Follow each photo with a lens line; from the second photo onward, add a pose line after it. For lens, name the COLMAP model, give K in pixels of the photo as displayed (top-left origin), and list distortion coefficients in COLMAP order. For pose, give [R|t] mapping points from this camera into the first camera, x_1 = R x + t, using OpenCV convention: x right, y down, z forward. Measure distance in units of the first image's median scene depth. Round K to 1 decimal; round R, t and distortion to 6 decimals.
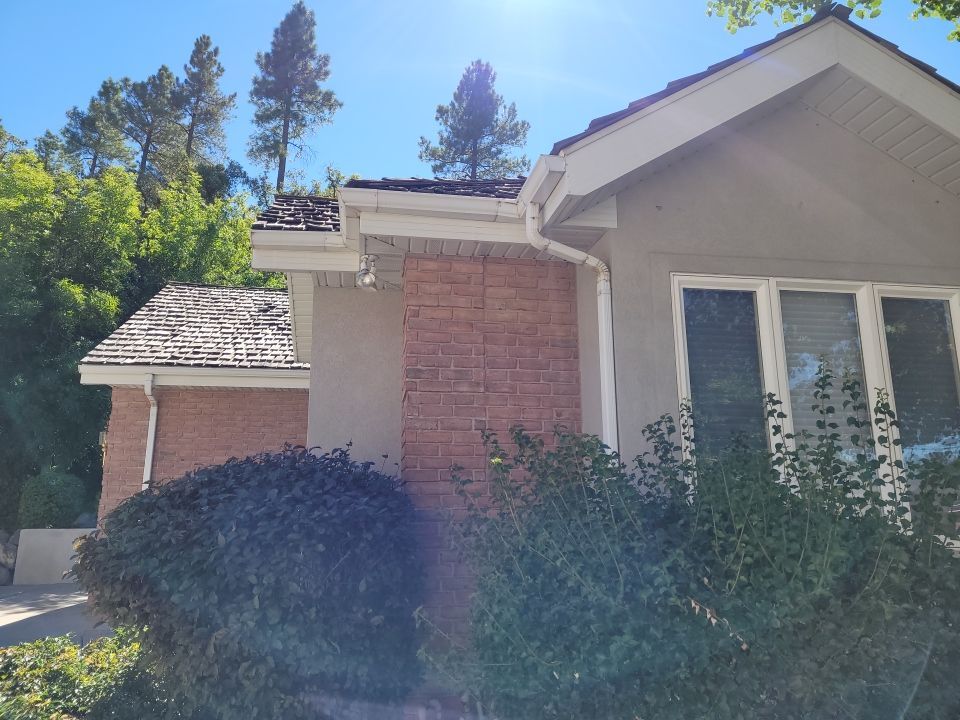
lens RADIAL K [[712.9, 0, 481.4], [0, 712.9, 354.9], [0, 0, 1]] dist [0.059622, -0.057899]
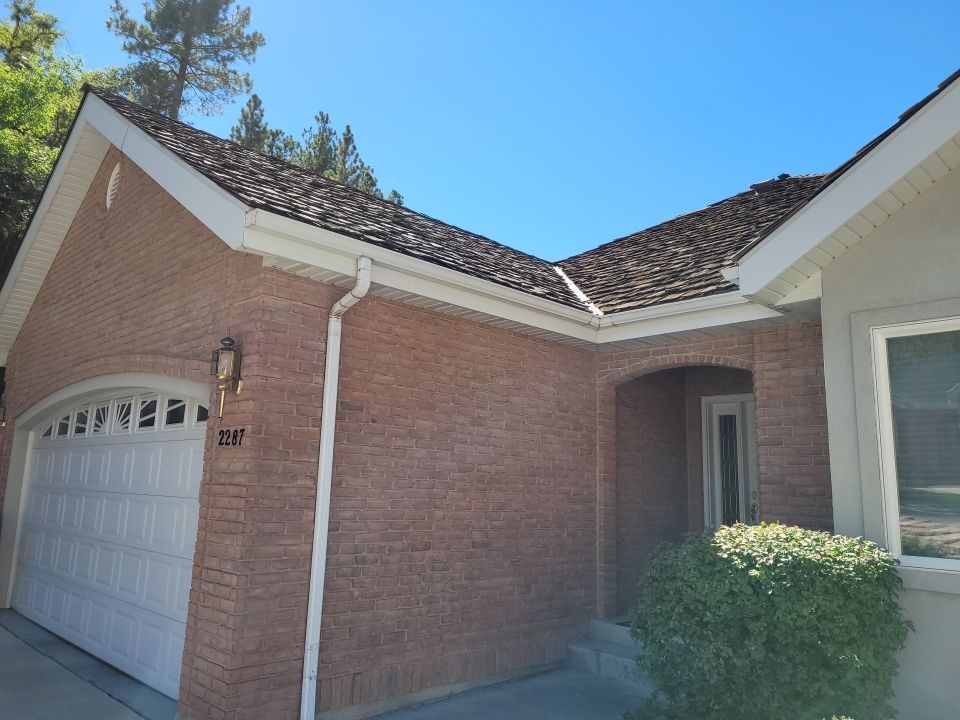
lens RADIAL K [[686.9, 0, 450.8], [0, 686.9, 398.5], [0, 0, 1]] dist [0.084578, -0.082744]
pose [[0.804042, 0.099061, 0.586262, -0.676735], [-0.152038, 0.987496, 0.041658, 0.095443], [-0.574805, -0.122629, 0.809050, 0.518419]]
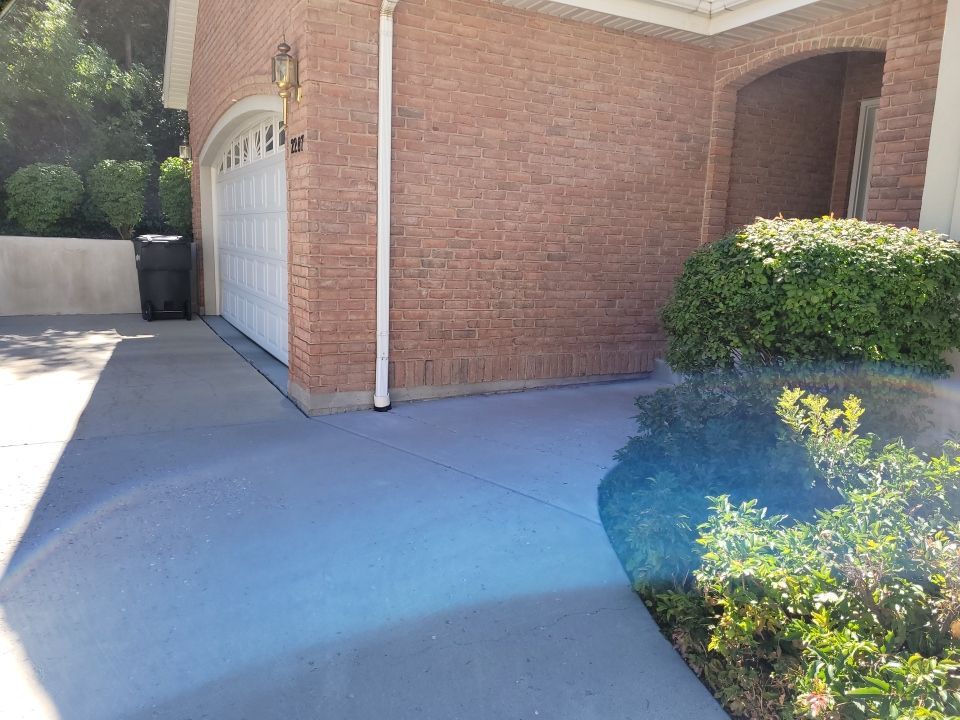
lens RADIAL K [[665.4, 0, 480.0], [0, 665.4, 360.0], [0, 0, 1]] dist [0.060274, -0.042747]
pose [[0.937255, -0.030829, 0.347278, -0.565970], [-0.103114, 0.927010, 0.360583, 0.119009], [-0.333047, -0.373767, 0.865666, 0.443651]]
